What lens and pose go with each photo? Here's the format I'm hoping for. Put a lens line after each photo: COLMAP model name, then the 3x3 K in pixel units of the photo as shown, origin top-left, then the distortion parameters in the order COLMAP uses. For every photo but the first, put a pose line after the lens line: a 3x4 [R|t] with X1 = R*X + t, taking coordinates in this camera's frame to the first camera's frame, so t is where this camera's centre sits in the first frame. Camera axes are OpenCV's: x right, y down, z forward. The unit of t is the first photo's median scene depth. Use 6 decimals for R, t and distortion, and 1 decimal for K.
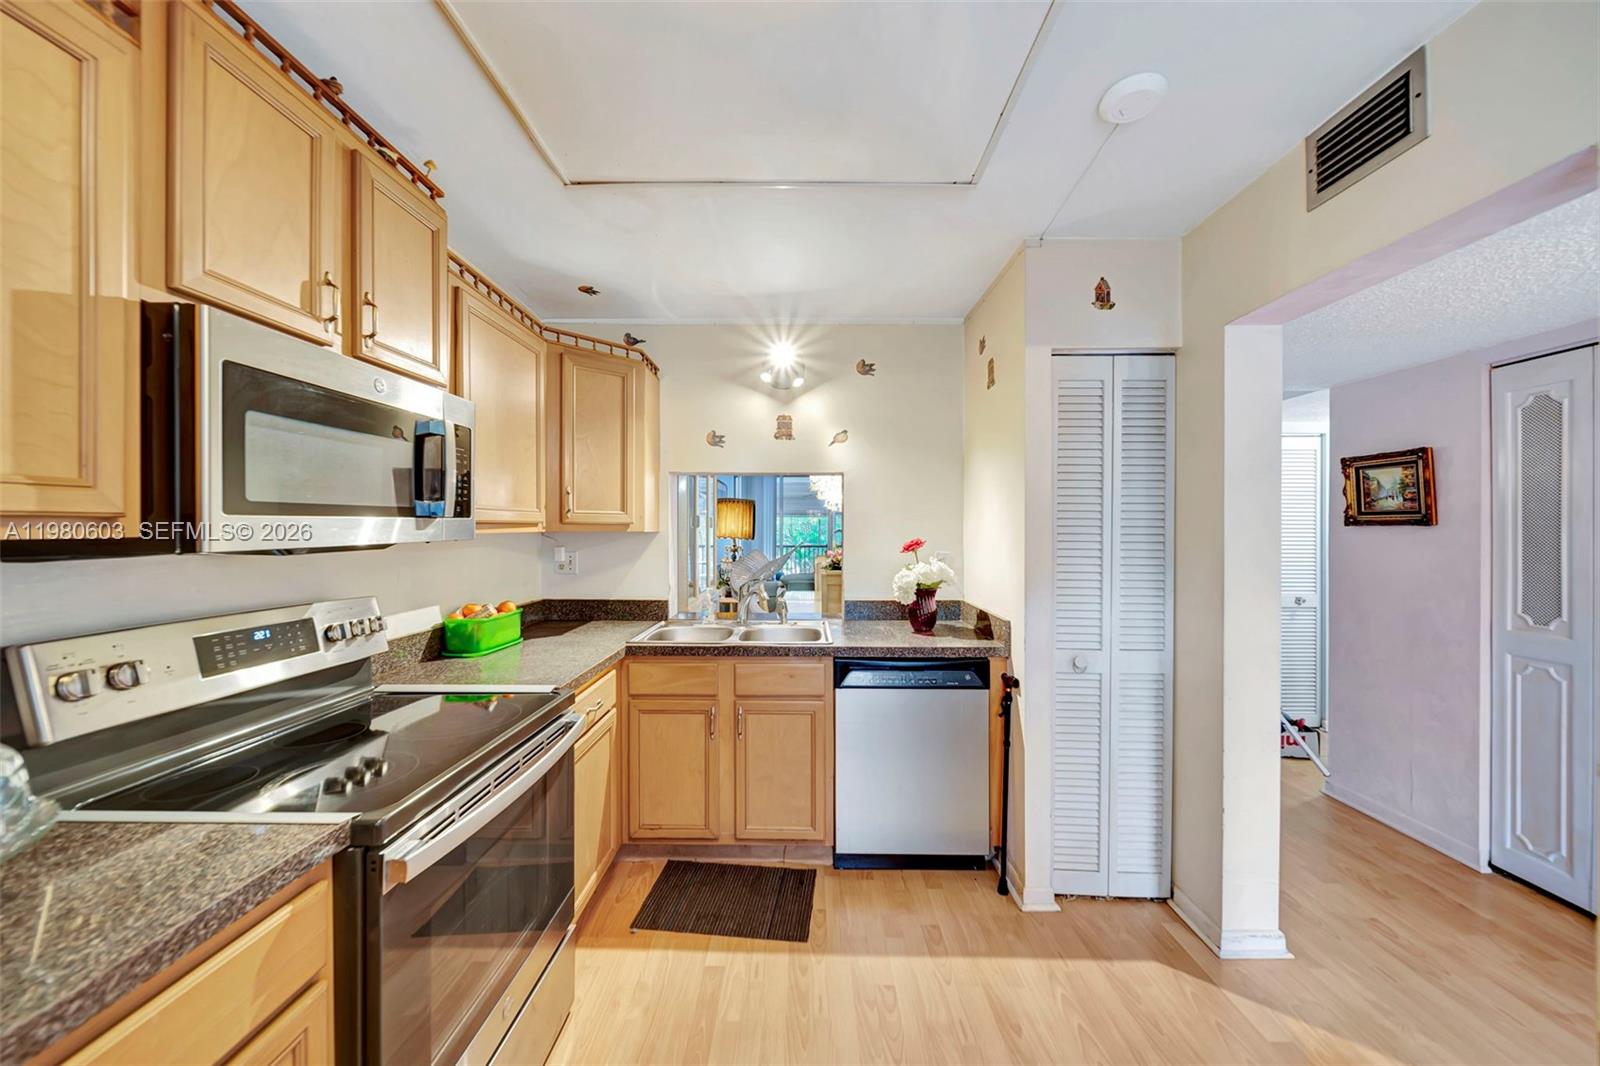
lens RADIAL K [[543.4, 0, 792.7], [0, 543.4, 526.1], [0, 0, 1]] dist [0.000437, -0.000012]
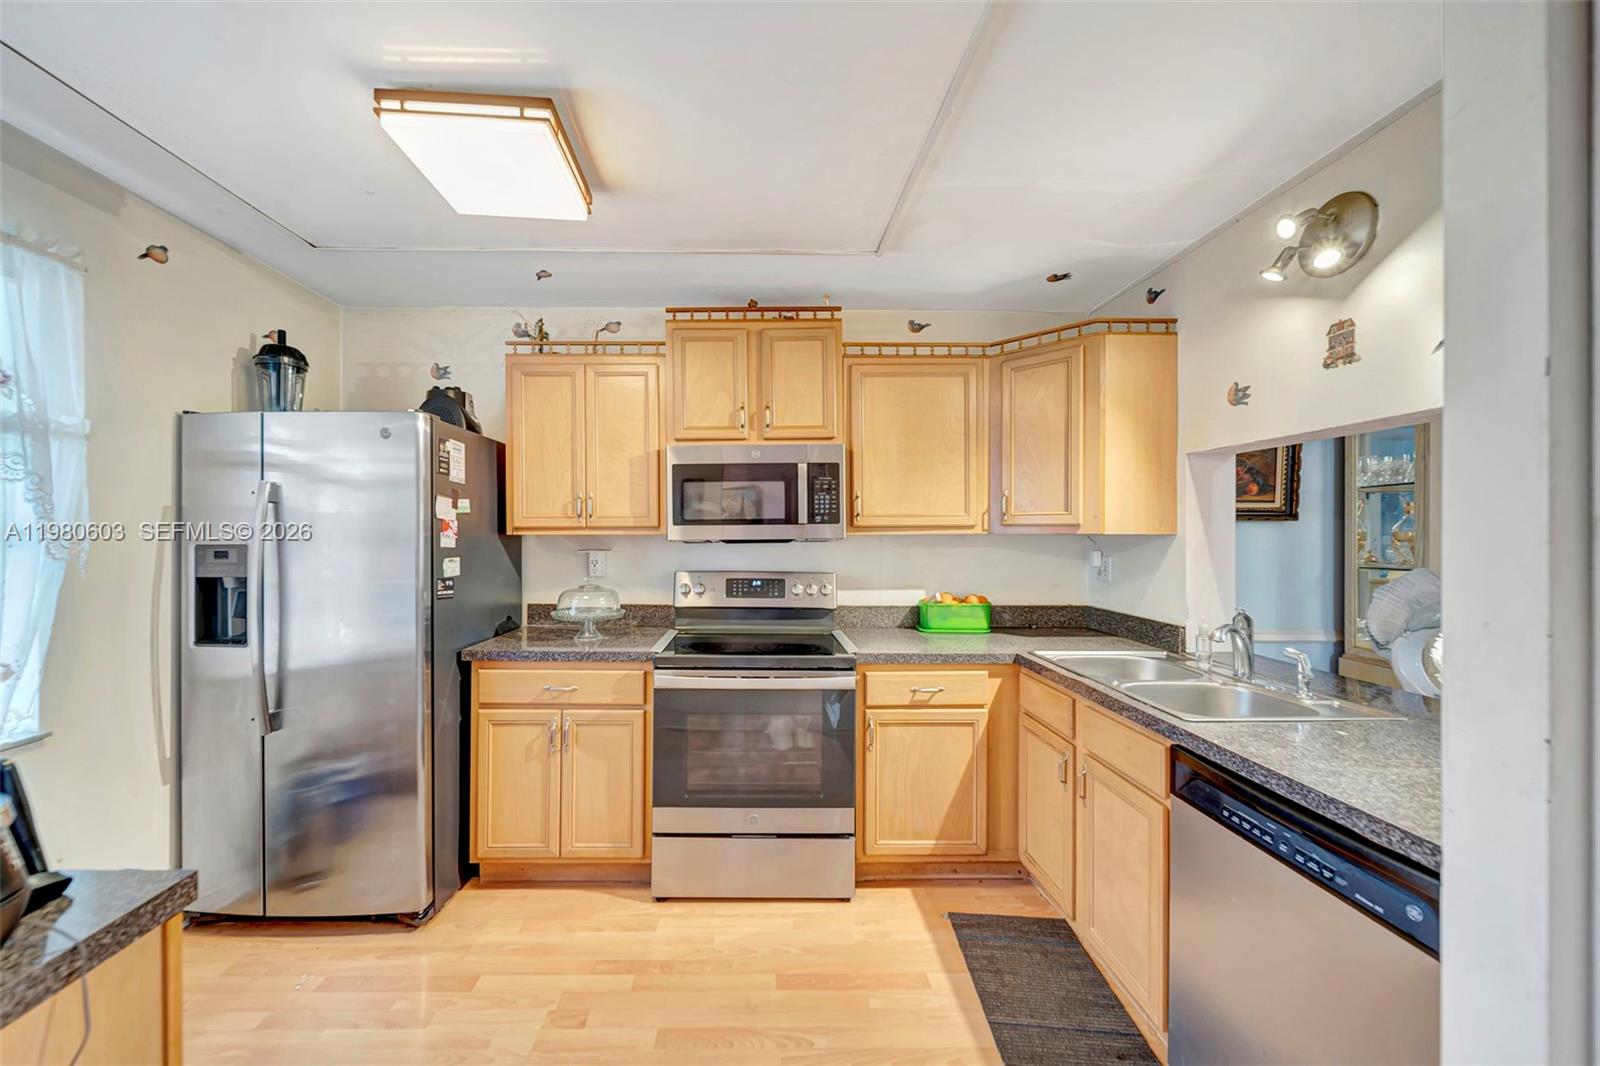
lens RADIAL K [[568.6, 0, 782.6], [0, 568.6, 533.2], [0, 0, 1]] dist [-0.000204, -0.000255]
pose [[0.089296, -0.003031, -0.996001, 0.790656], [0.005287, 0.999983, -0.002569, 0.011859], [0.995991, -0.005036, 0.089311, 0.612676]]
